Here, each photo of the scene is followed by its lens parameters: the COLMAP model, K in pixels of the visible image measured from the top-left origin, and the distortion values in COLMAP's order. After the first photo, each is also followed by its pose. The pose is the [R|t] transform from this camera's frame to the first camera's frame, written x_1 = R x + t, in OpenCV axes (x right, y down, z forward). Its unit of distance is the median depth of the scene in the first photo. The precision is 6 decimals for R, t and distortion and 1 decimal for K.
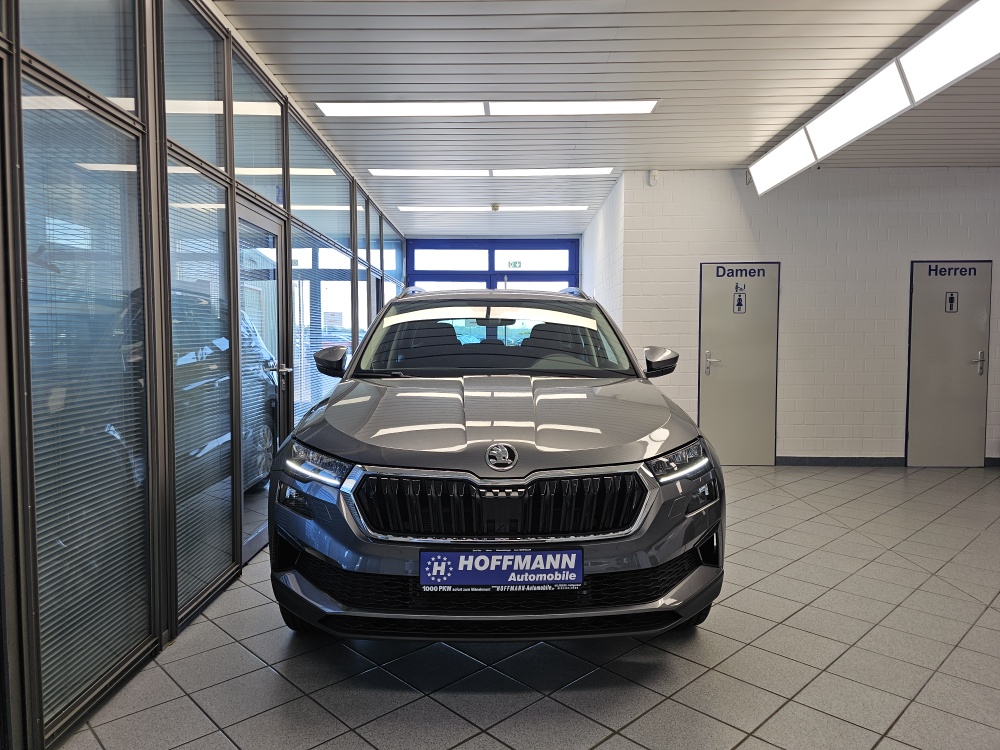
lens RADIAL K [[690.9, 0, 495.7], [0, 690.9, 375.0], [0, 0, 1]] dist [0.070180, -0.063647]
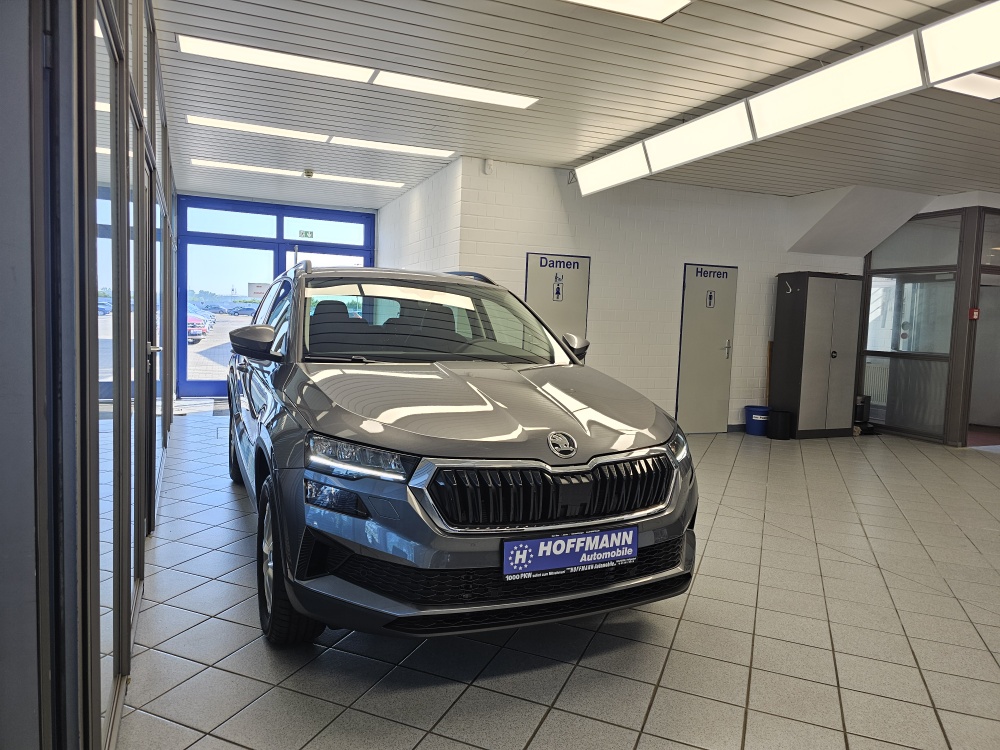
lens RADIAL K [[690.7, 0, 499.5], [0, 690.7, 370.5], [0, 0, 1]] dist [0.122124, -0.163809]
pose [[0.915950, 0.002337, 0.401286, -0.511447], [-0.014679, 0.999509, 0.027685, -0.021977], [-0.401024, -0.031249, 0.915534, 0.084633]]
